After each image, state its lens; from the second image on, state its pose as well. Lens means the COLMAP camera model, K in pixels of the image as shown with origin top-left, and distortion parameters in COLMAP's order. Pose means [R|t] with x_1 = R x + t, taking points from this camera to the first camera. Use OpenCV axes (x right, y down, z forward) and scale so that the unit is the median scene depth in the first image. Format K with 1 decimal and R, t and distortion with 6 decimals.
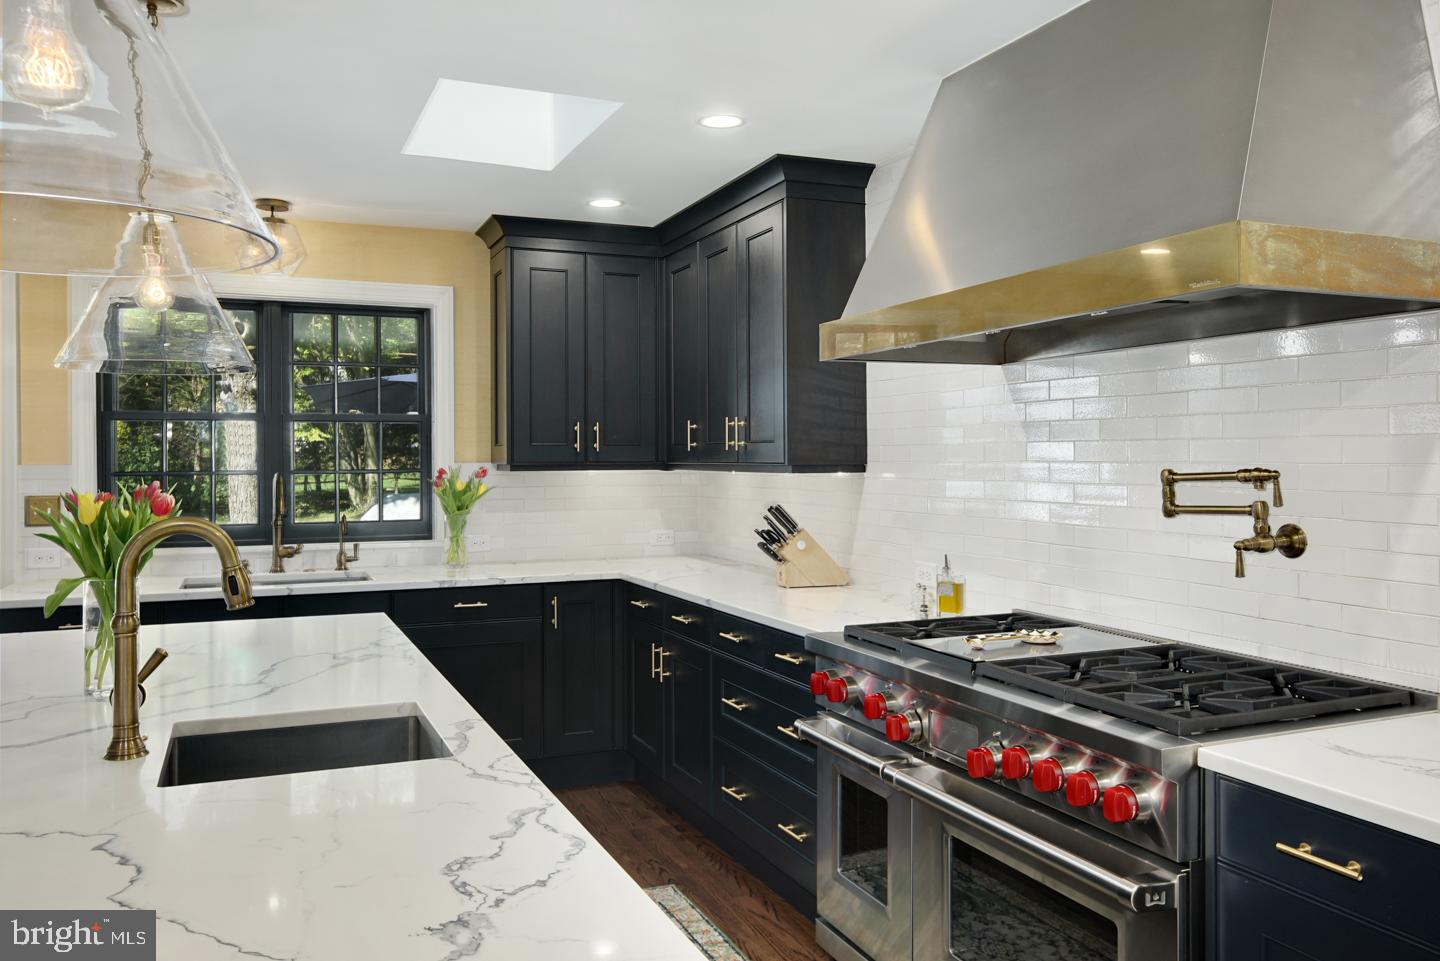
lens RADIAL K [[1073.1, 0, 715.7], [0, 1073.1, 469.1], [0, 0, 1]] dist [-0.000038, 0.002383]
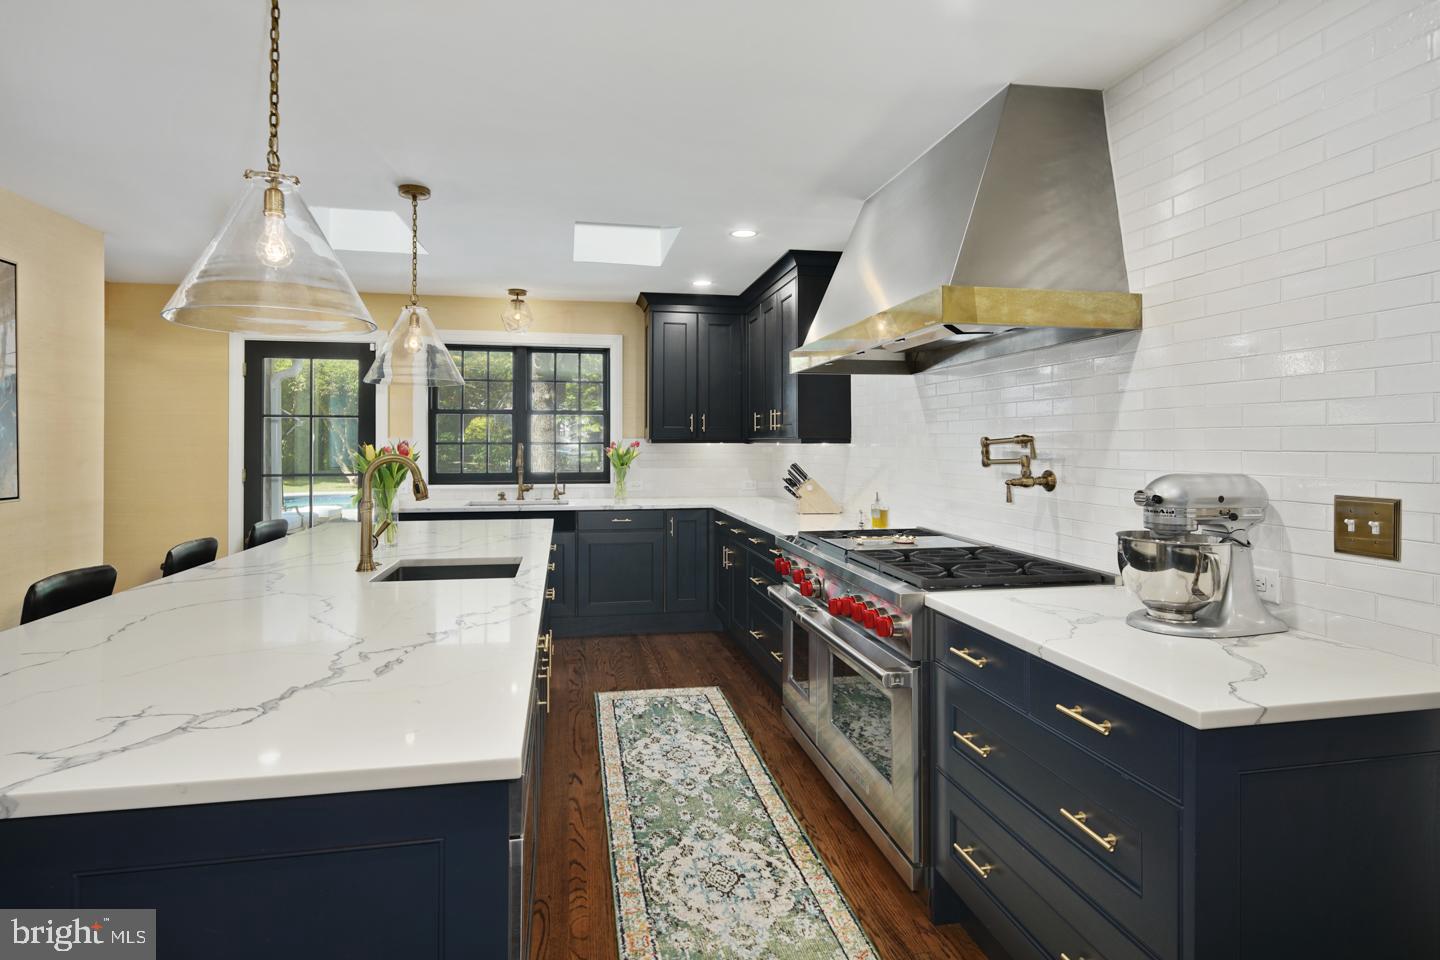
lens RADIAL K [[702.9, 0, 710.8], [0, 702.9, 441.2], [0, 0, 1]] dist [-0.000649, -0.000366]
pose [[0.978138, 0.002753, -0.207938, 0.154897], [-0.005454, 0.999908, -0.012419, 0.014115], [0.207884, 0.013282, 0.978063, -0.074680]]
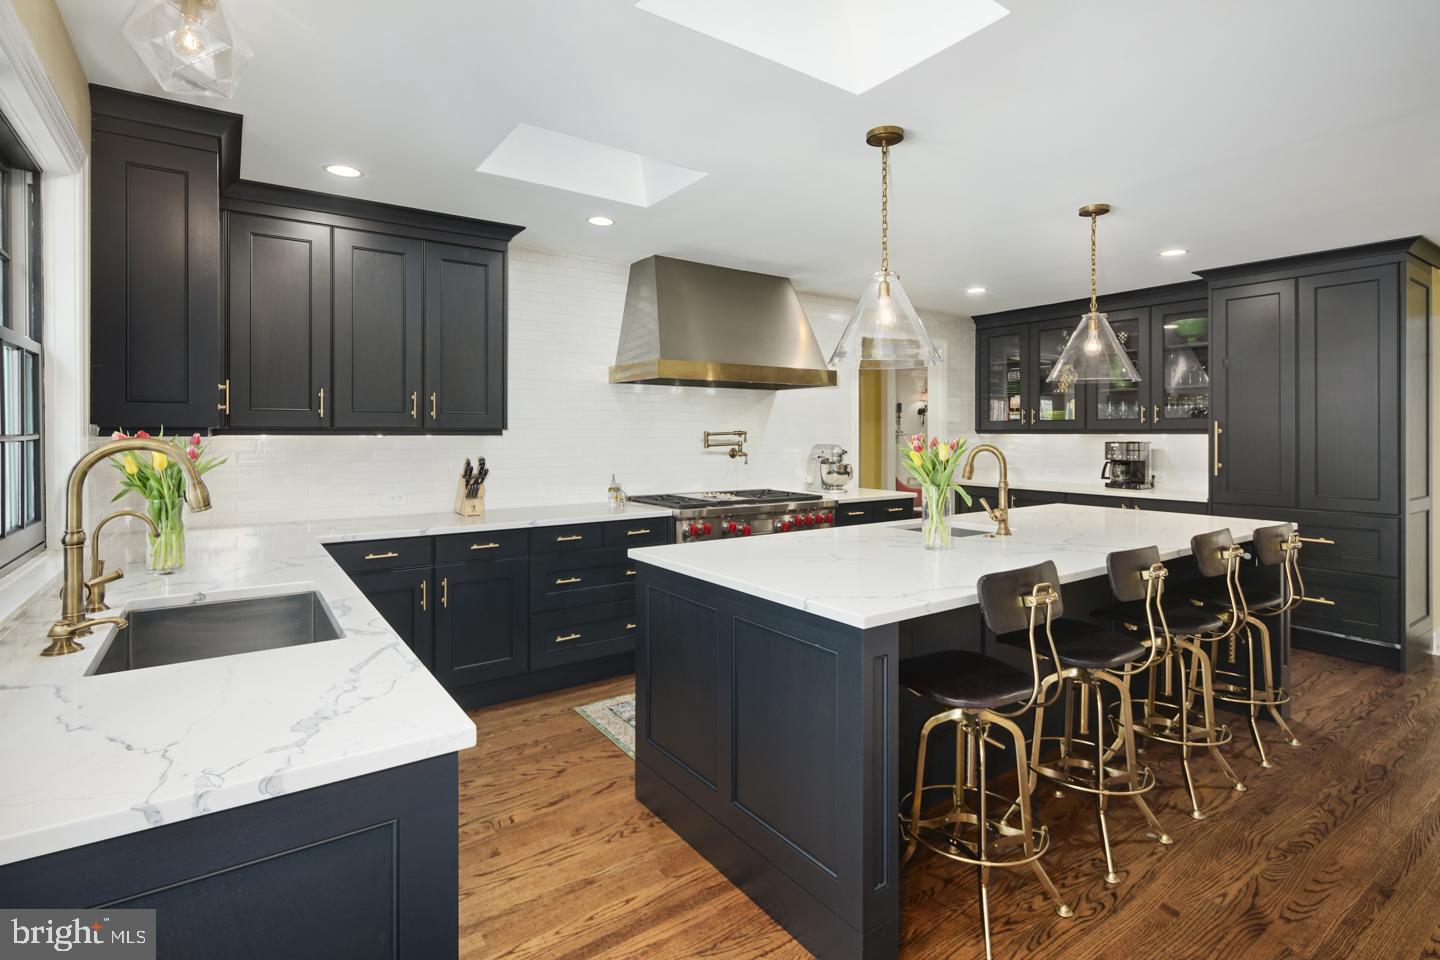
lens RADIAL K [[671.3, 0, 691.5], [0, 671.3, 427.2], [0, 0, 1]] dist [0.000068, -0.000172]
pose [[-0.161671, 0.005382, 0.986830, -0.876468], [0.007404, 0.999964, -0.004241, -0.002435], [-0.986817, 0.006621, -0.161705, 0.861682]]
